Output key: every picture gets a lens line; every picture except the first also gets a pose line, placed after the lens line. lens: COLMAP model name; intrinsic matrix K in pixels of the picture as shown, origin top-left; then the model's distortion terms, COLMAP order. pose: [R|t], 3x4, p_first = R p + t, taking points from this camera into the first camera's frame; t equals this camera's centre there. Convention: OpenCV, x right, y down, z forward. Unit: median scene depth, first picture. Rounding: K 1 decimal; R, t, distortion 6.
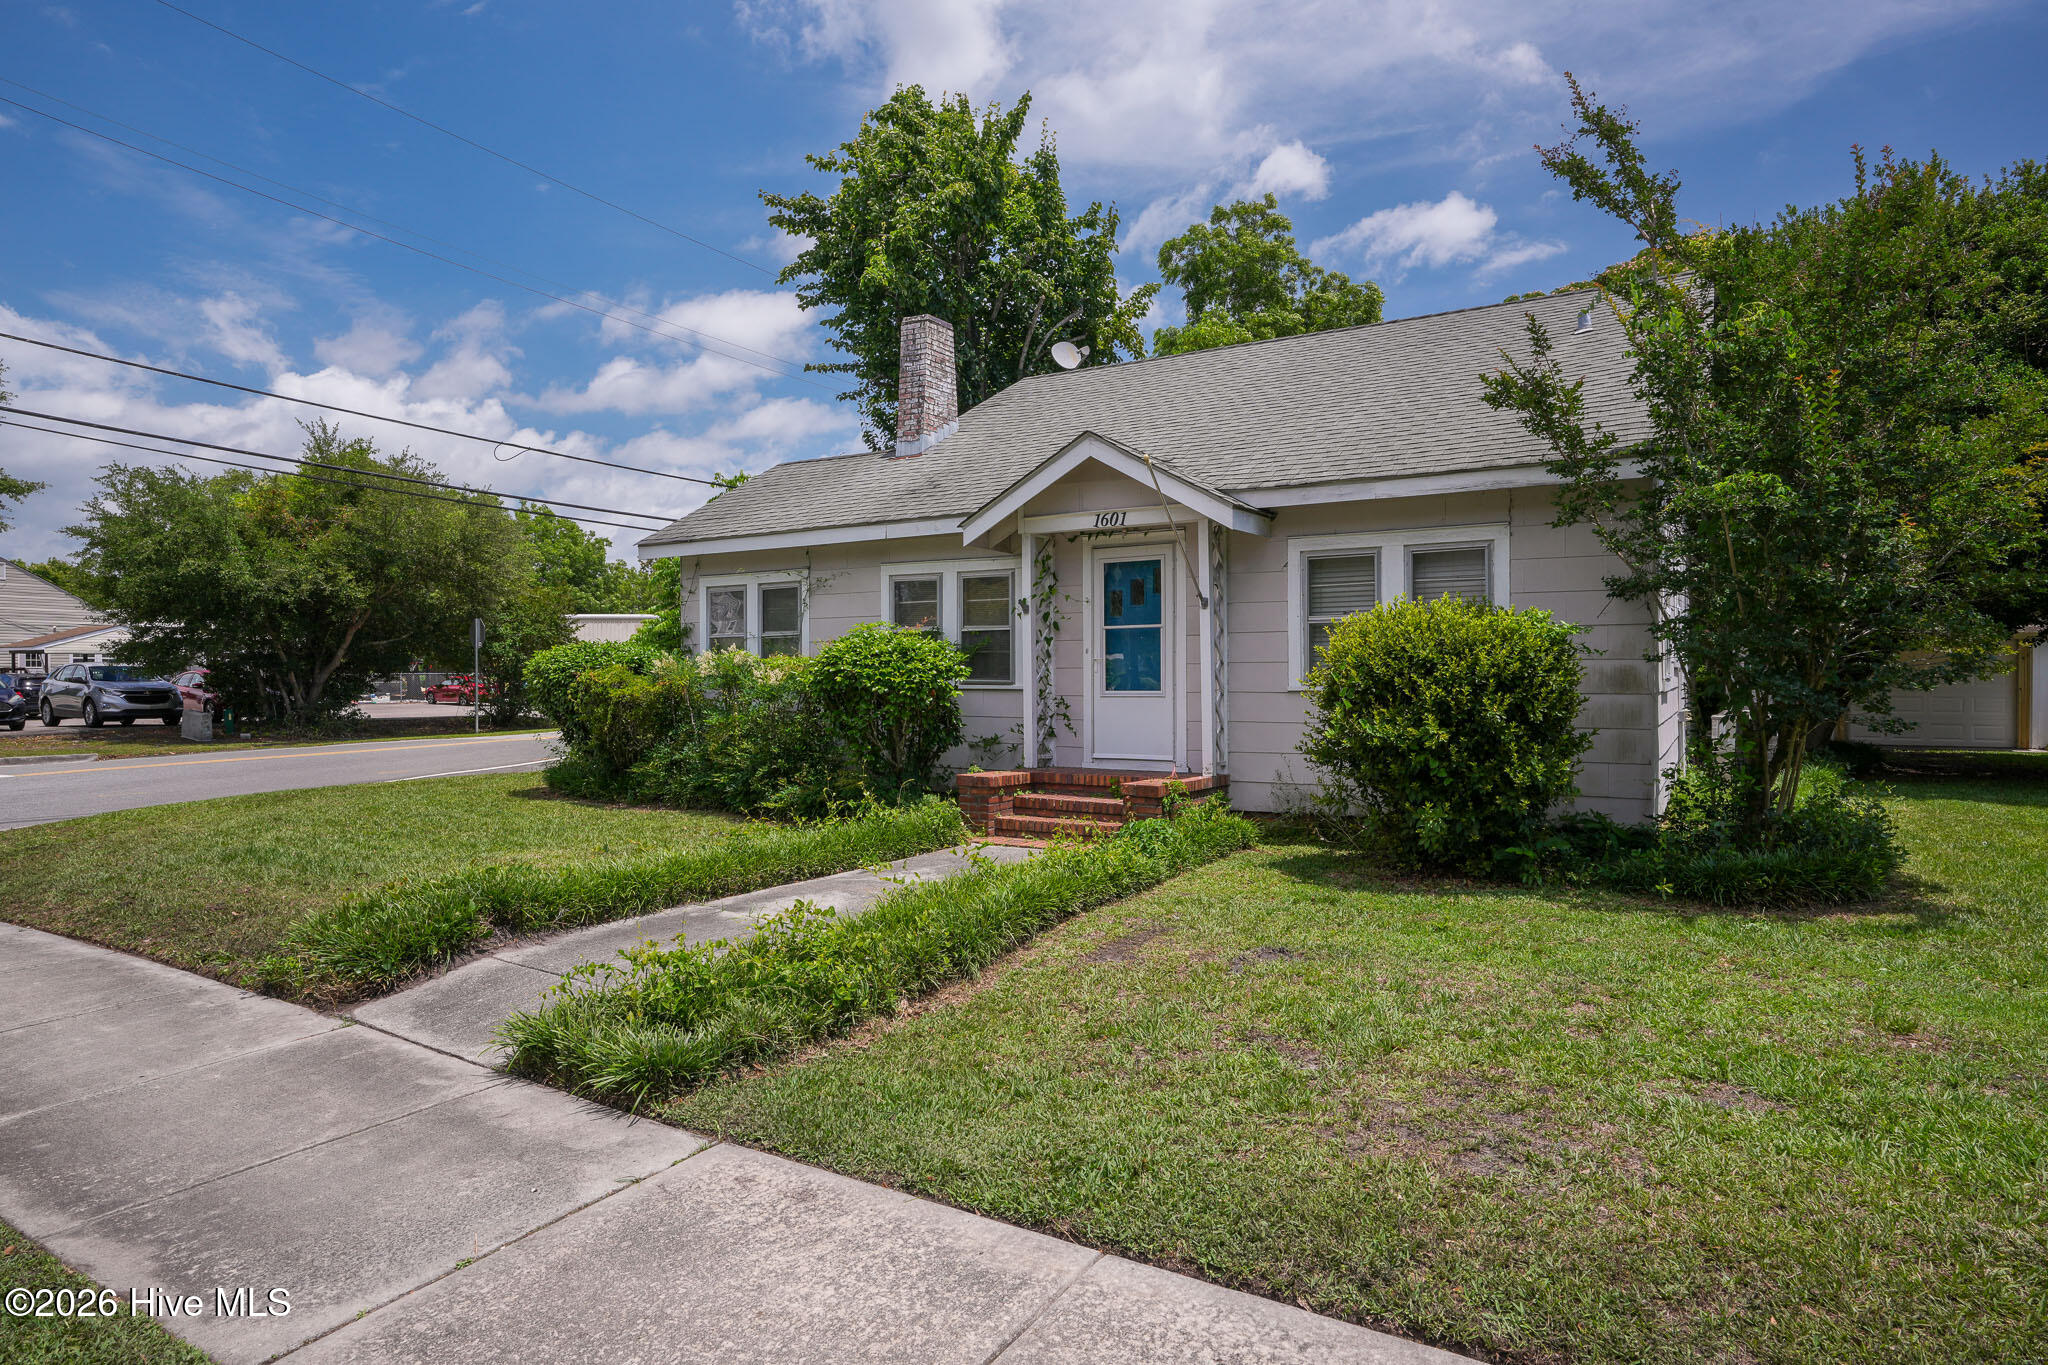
lens RADIAL K [[1084.6, 0, 1066.7], [0, 1084.6, 676.5], [0, 0, 1]] dist [-0.019070, -0.000830]
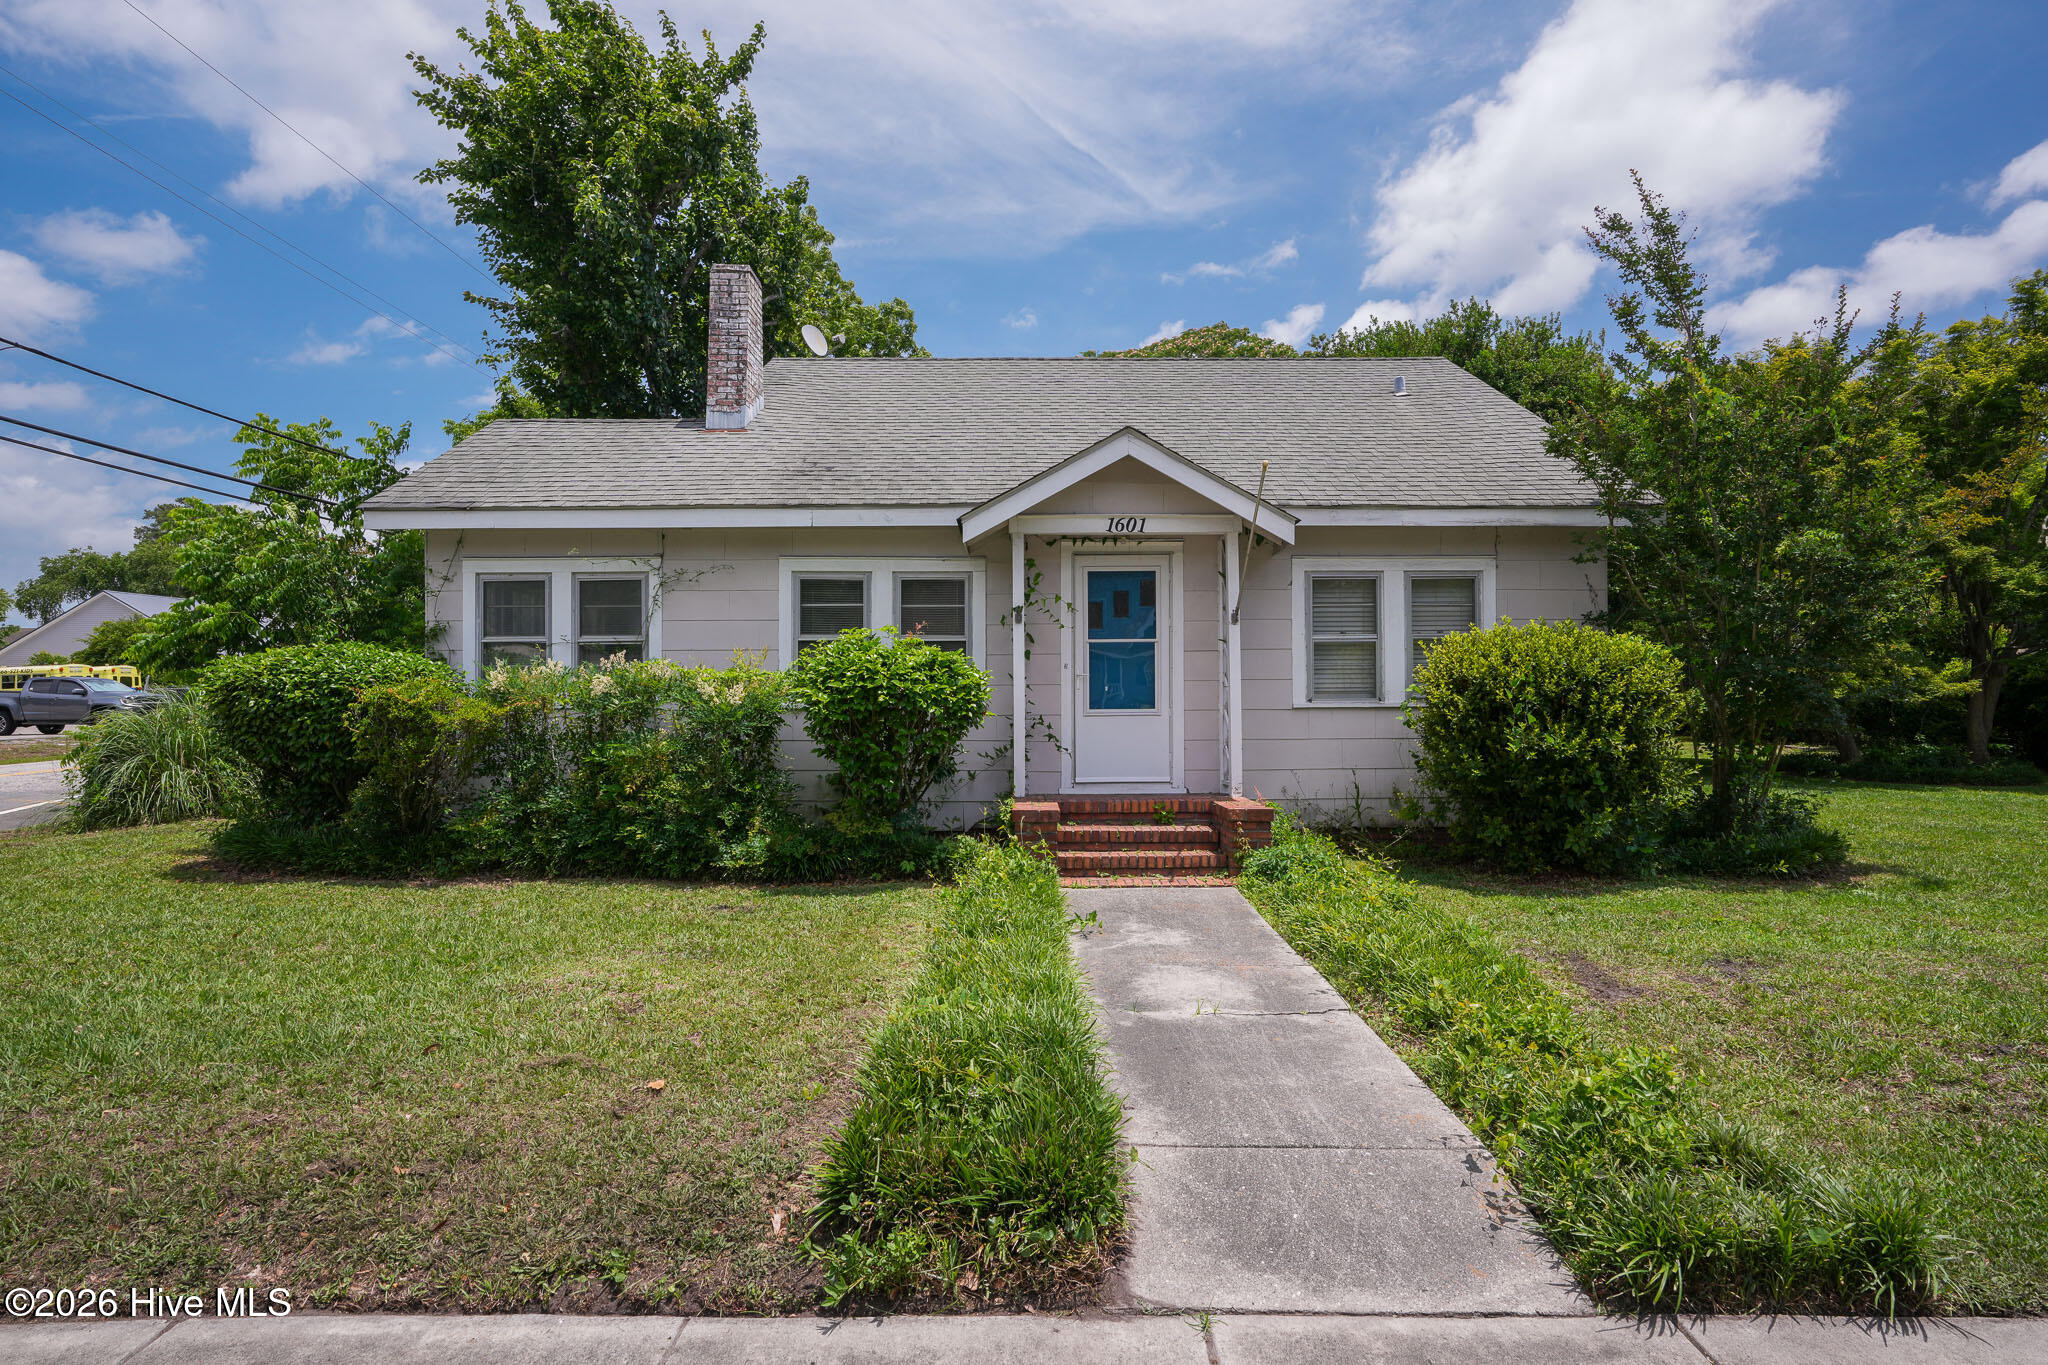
lens RADIAL K [[1045.8, 0, 1027.1], [0, 1045.8, 673.9], [0, 0, 1]] dist [-0.006996, 0.000482]
pose [[0.860945, 0.007341, 0.508645, -0.457680], [0.002507, 0.999822, -0.018673, -0.000575], [-0.508692, 0.017352, 0.860774, 0.256669]]
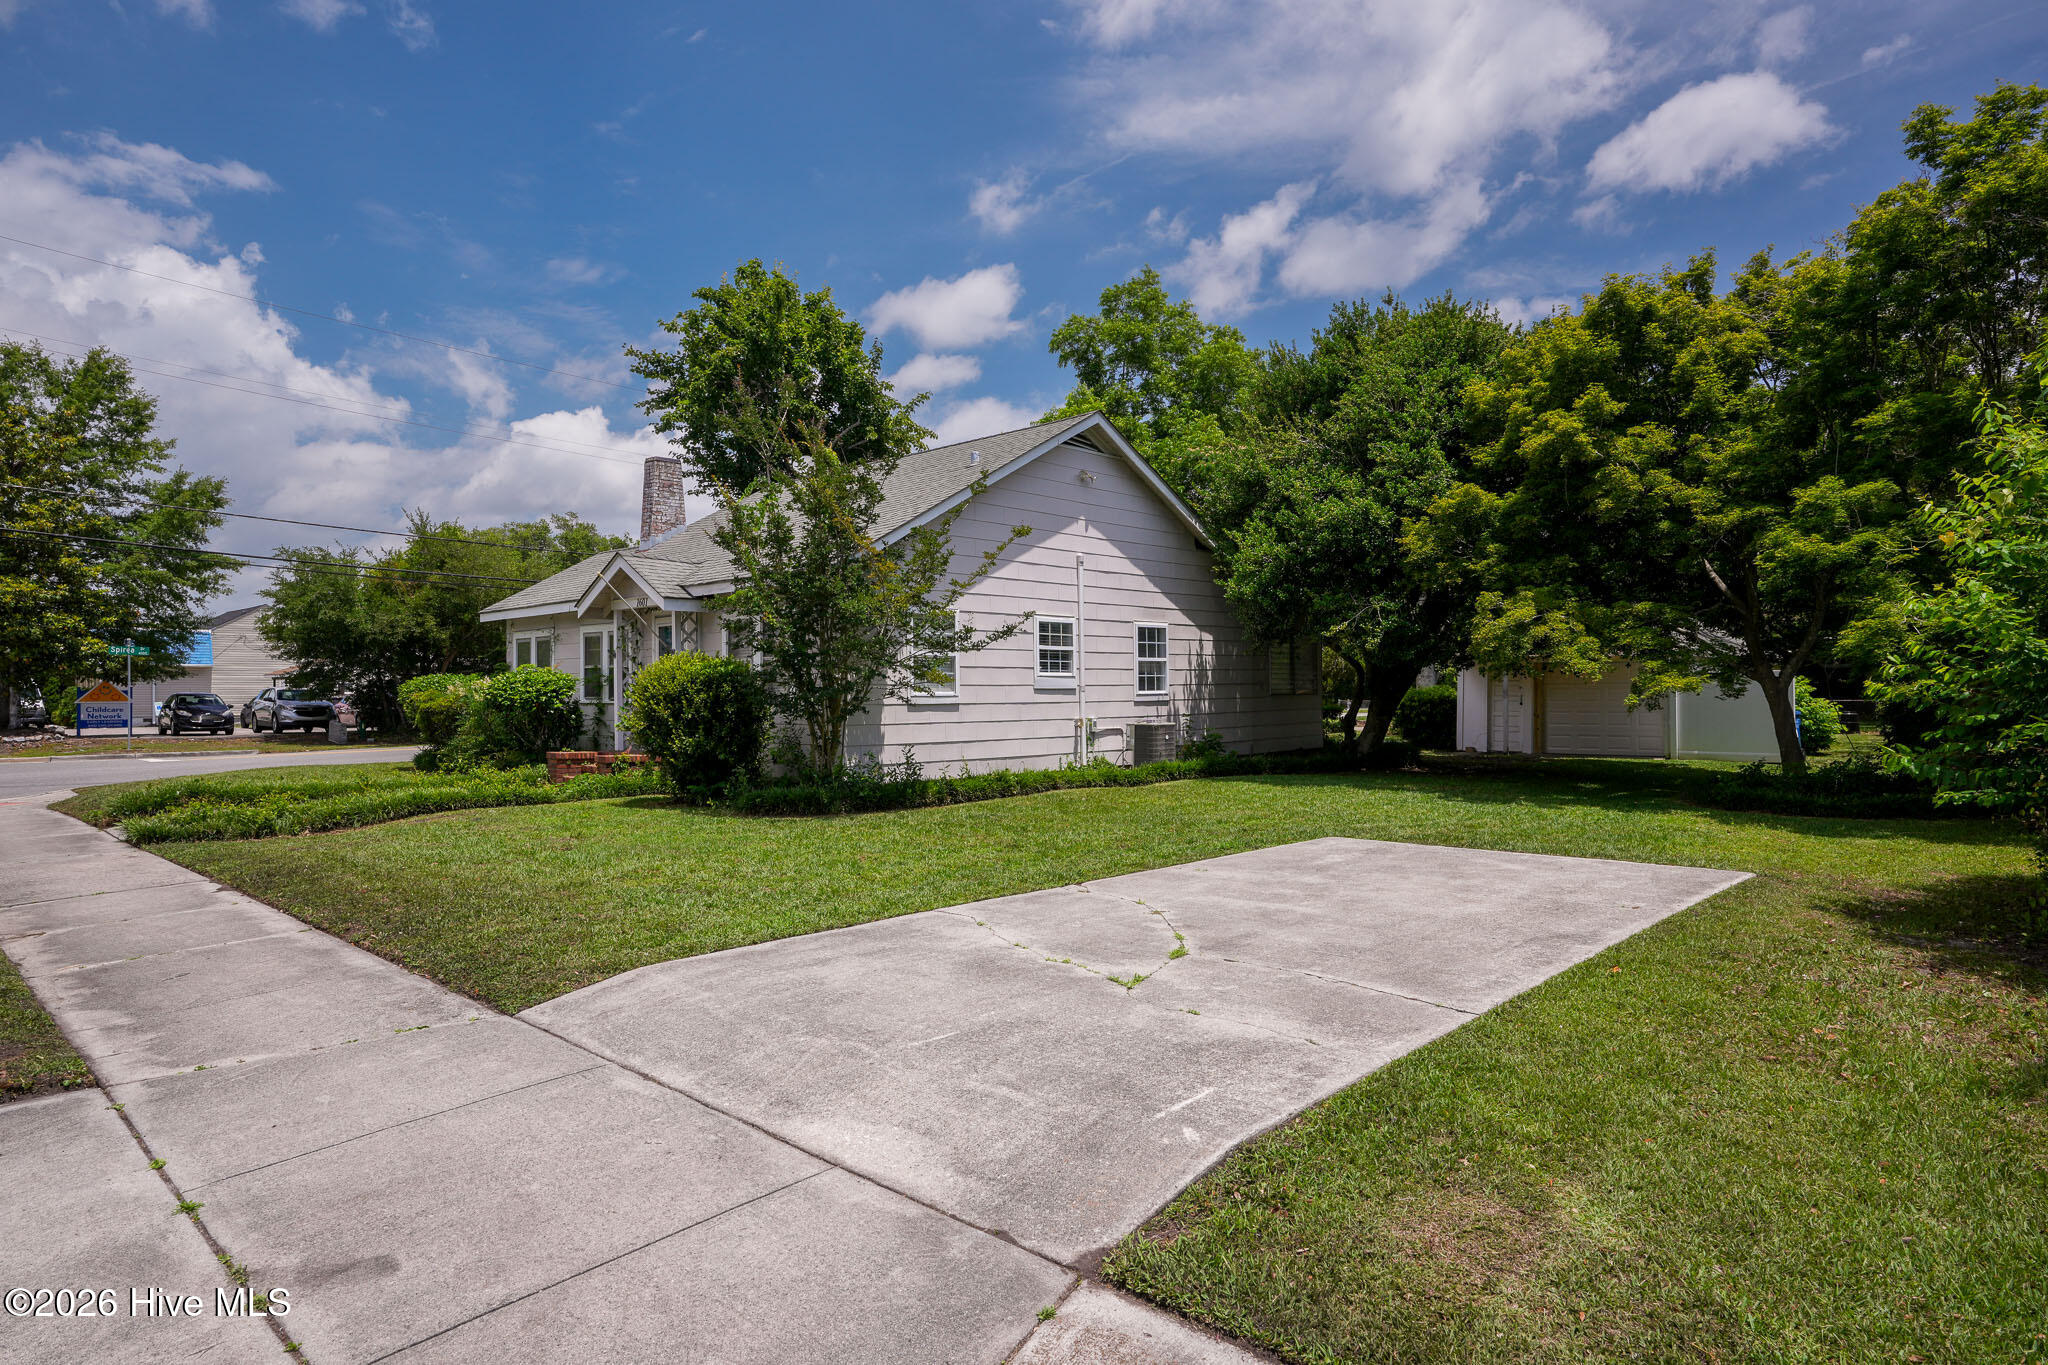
lens RADIAL K [[1165.0, 0, 1017.6], [0, 1165.0, 691.3], [0, 0, 1]] dist [0.042929, 0.000813]
pose [[0.967357, -0.008834, -0.253263, 1.040992], [0.008890, 0.999960, -0.000924, 0.006167], [0.253261, -0.001358, 0.967397, -0.637205]]
